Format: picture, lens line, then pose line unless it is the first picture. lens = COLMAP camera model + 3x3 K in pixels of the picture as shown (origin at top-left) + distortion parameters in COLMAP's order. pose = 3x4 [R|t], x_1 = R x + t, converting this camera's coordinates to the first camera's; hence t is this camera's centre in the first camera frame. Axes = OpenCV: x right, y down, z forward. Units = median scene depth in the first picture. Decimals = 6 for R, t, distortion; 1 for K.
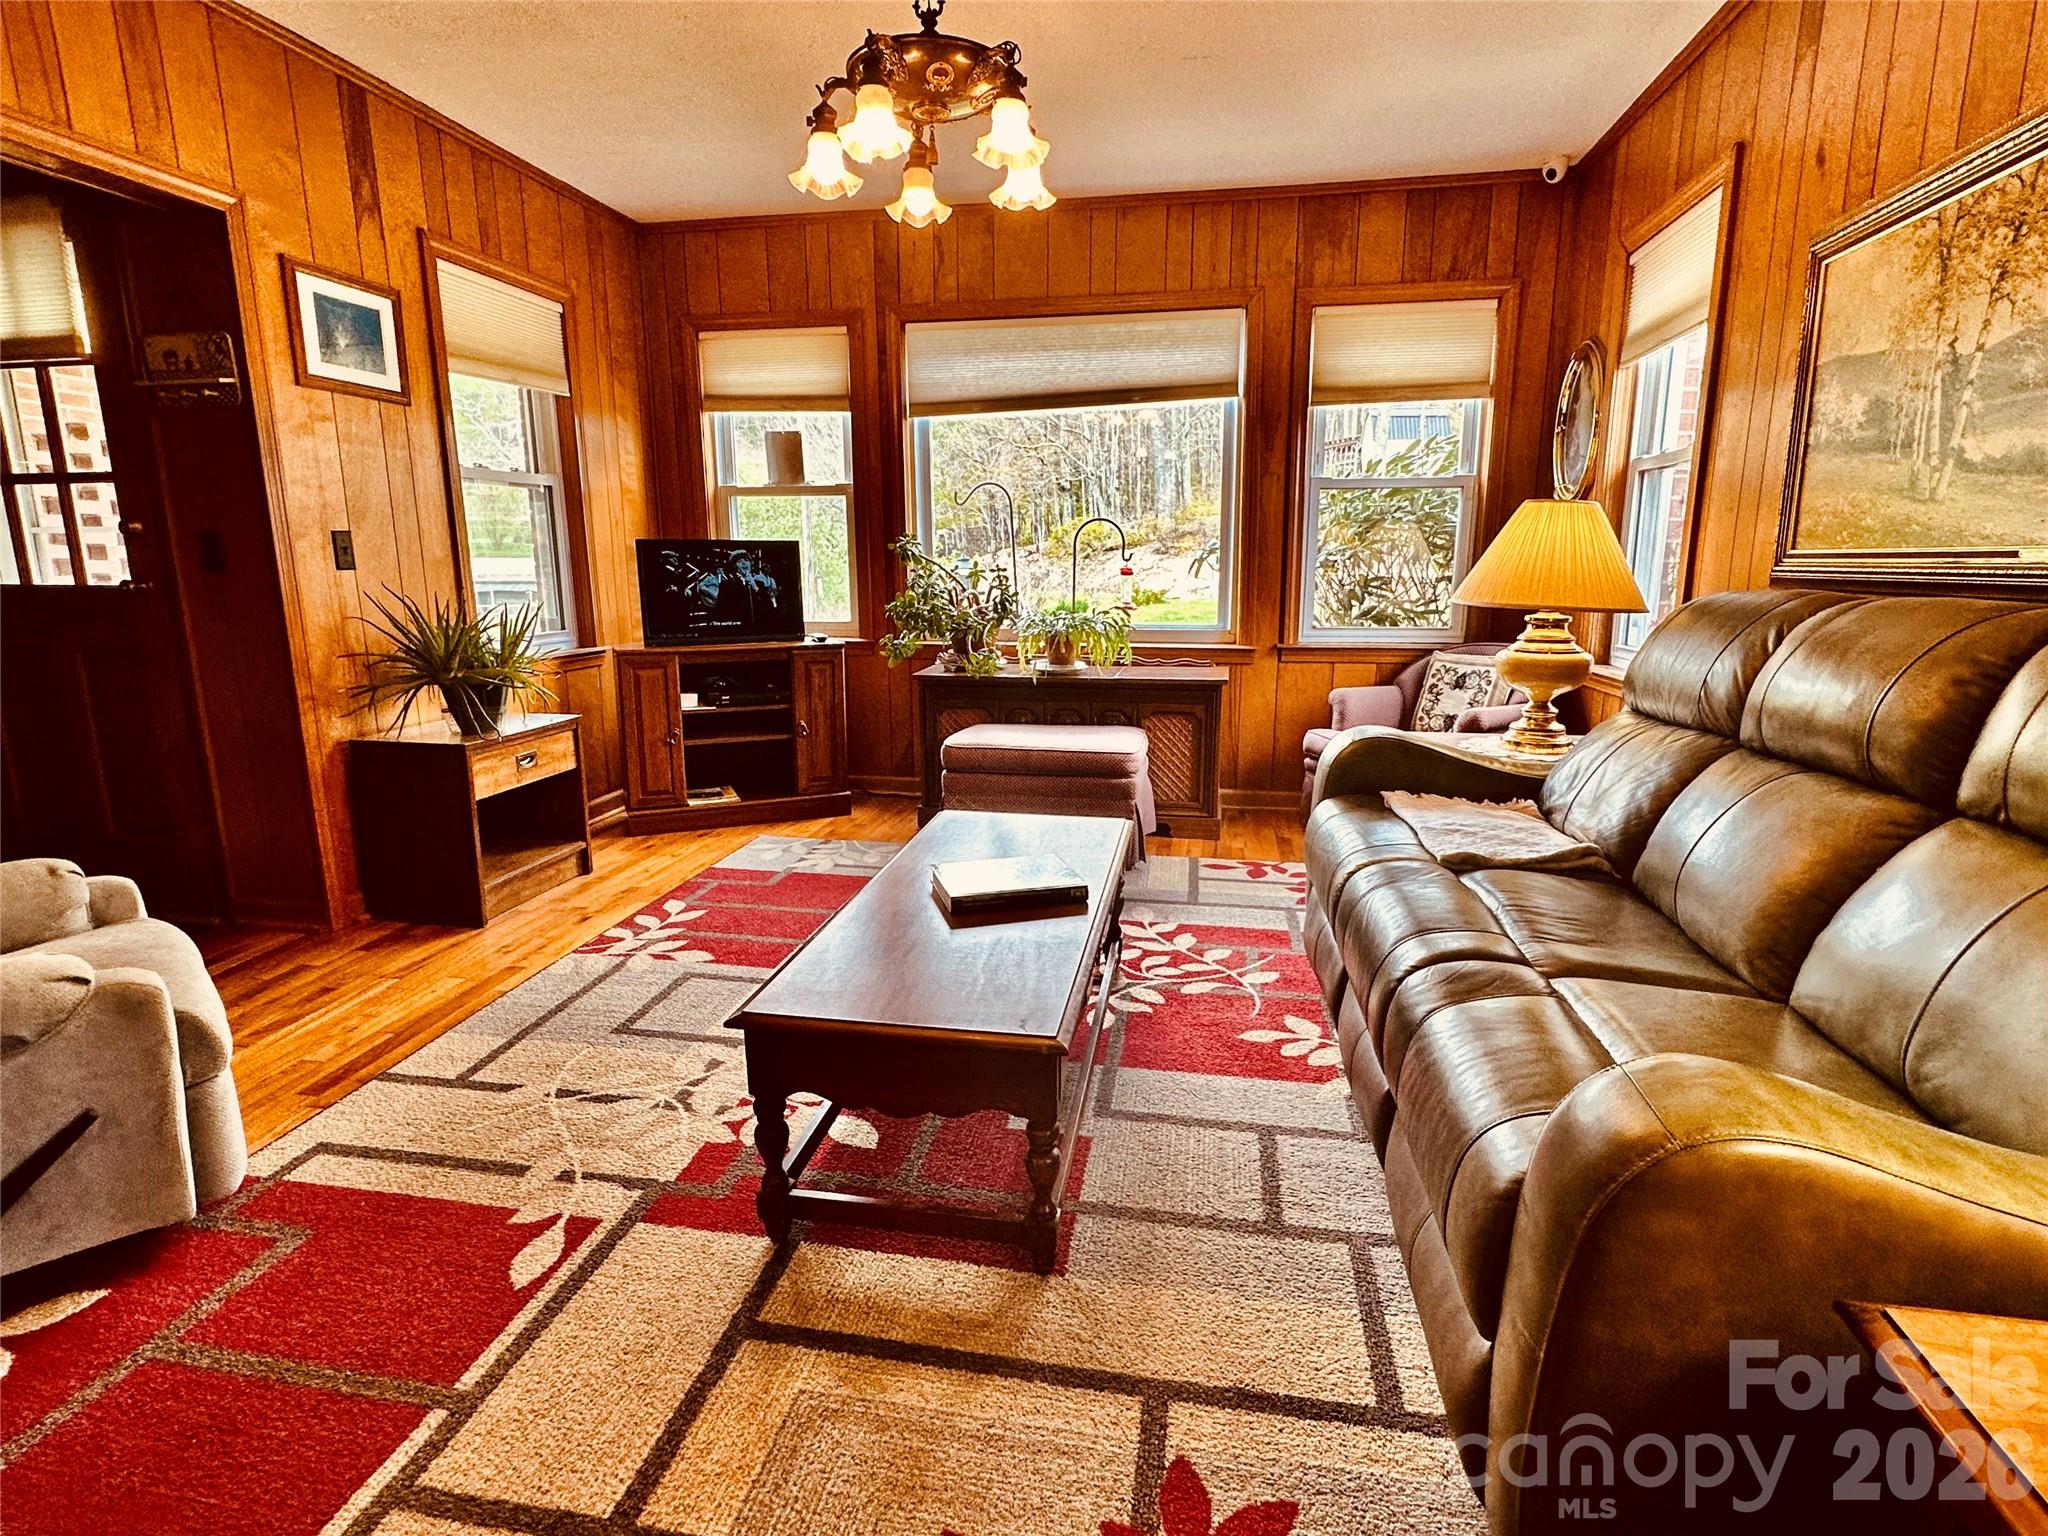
lens RADIAL K [[1051.7, 0, 1024.0], [0, 1051.7, 768.0], [0, 0, 1]] dist [-0.006057, 0.000209]
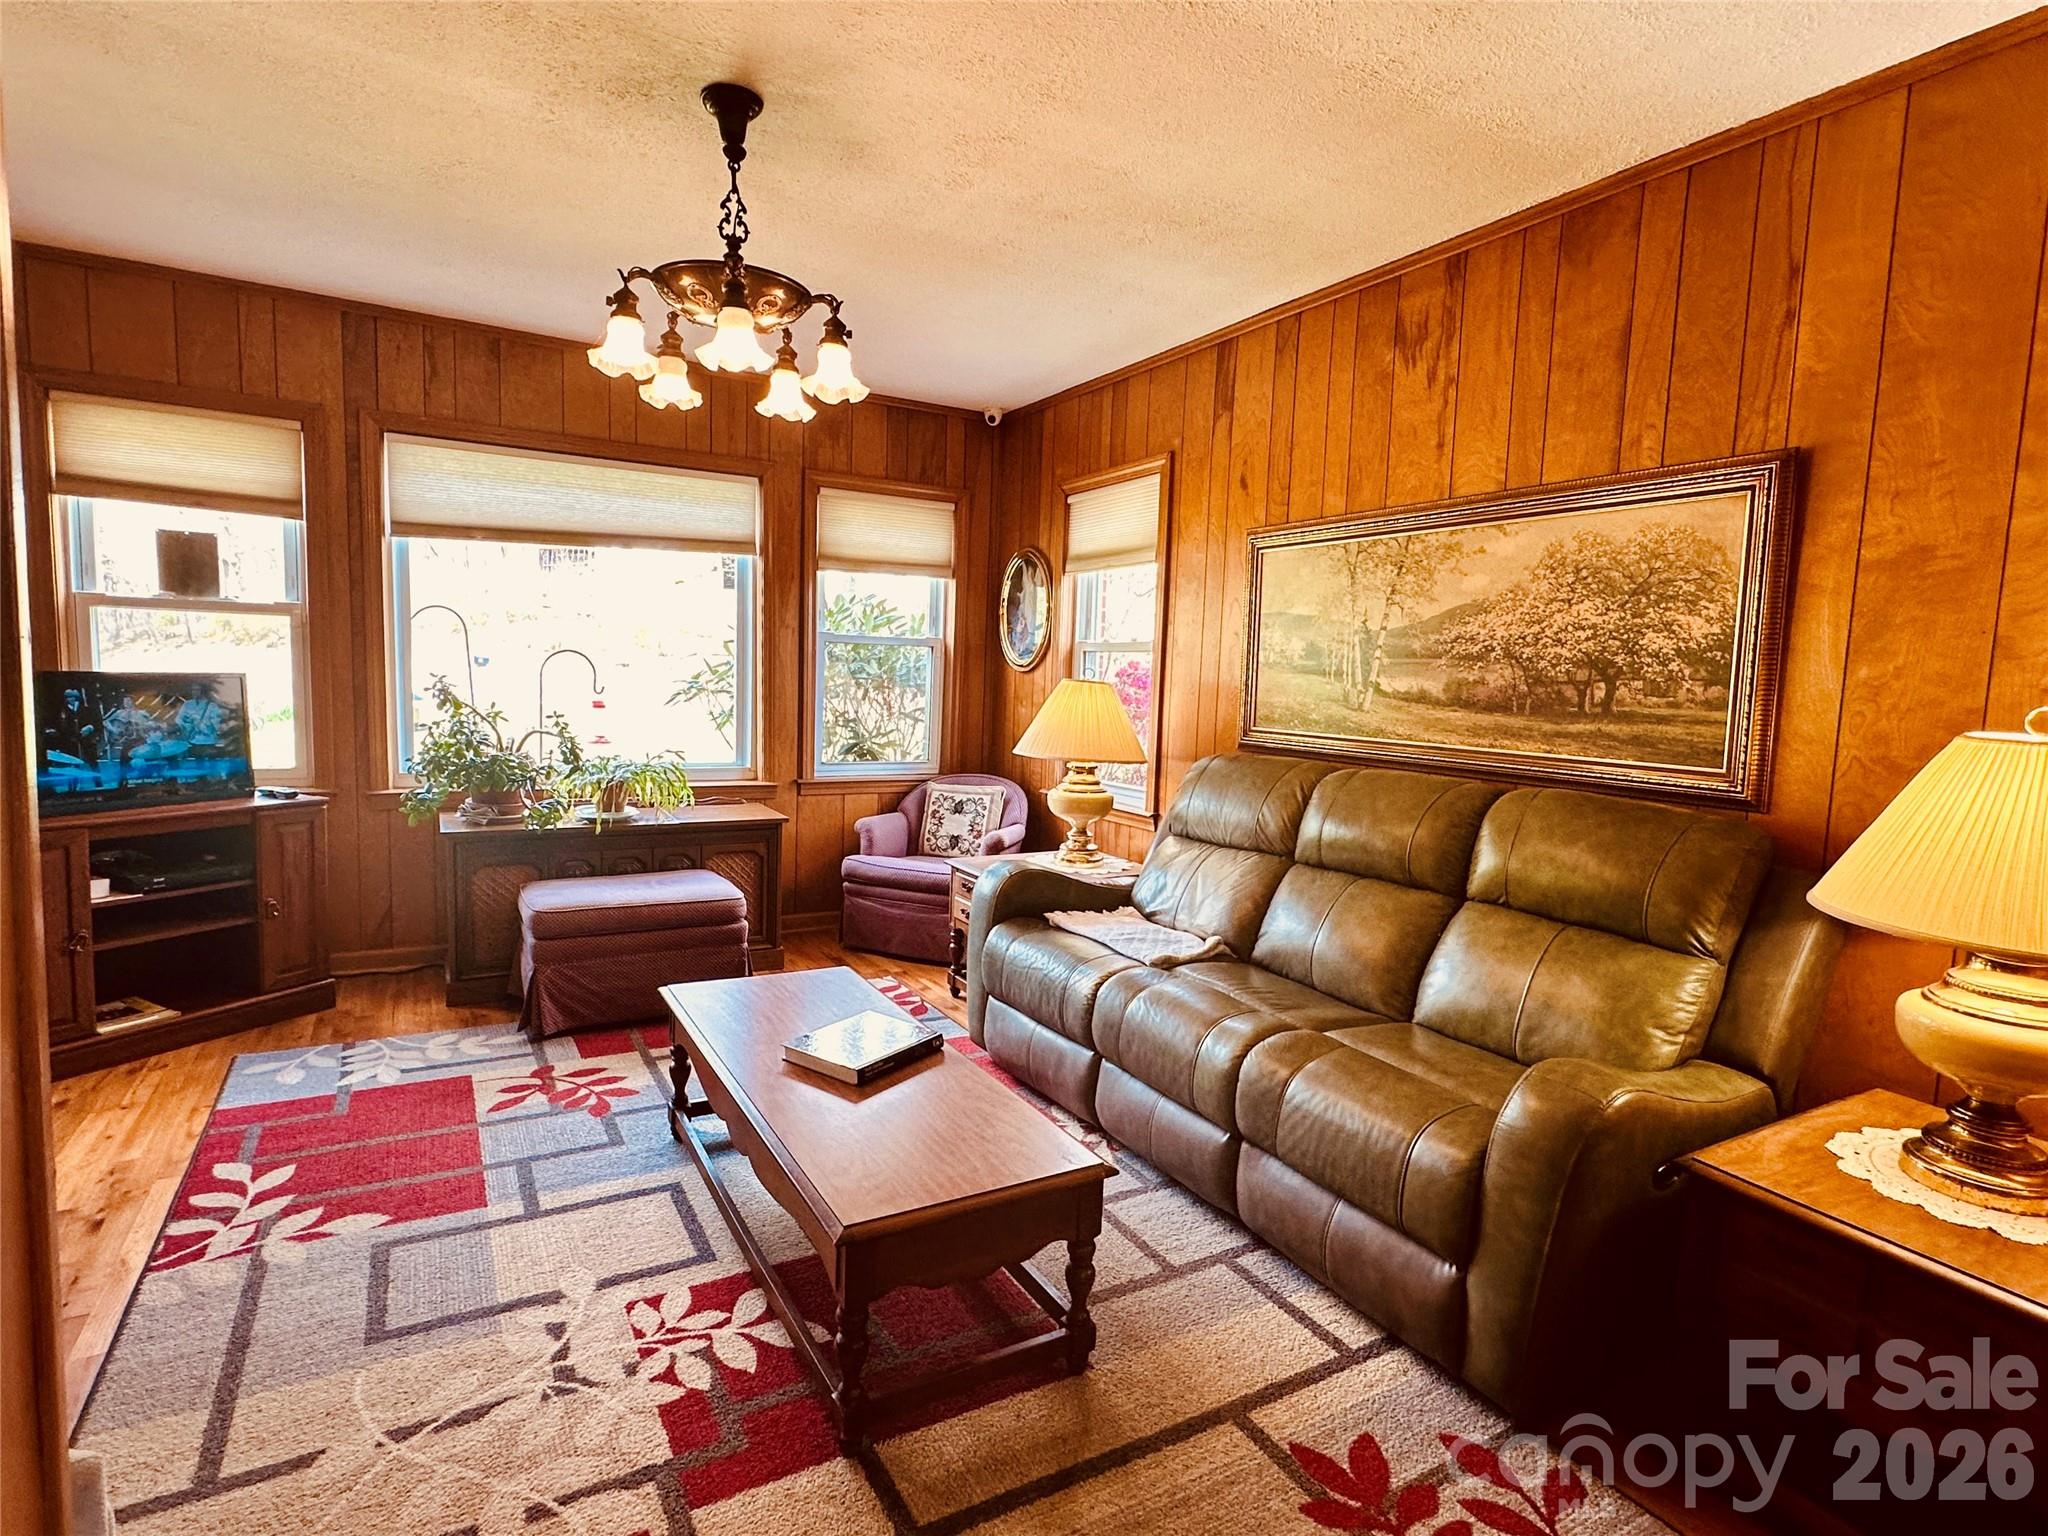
lens RADIAL K [[1026.6, 0, 1024.0], [0, 1026.6, 768.0], [0, 0, 1]] dist [-0.002060, 0.000110]
pose [[0.764667, -0.029456, 0.643752, -0.395888], [0.088198, 0.994338, -0.059267, -0.068487], [-0.638362, 0.102097, 0.762935, 0.050179]]
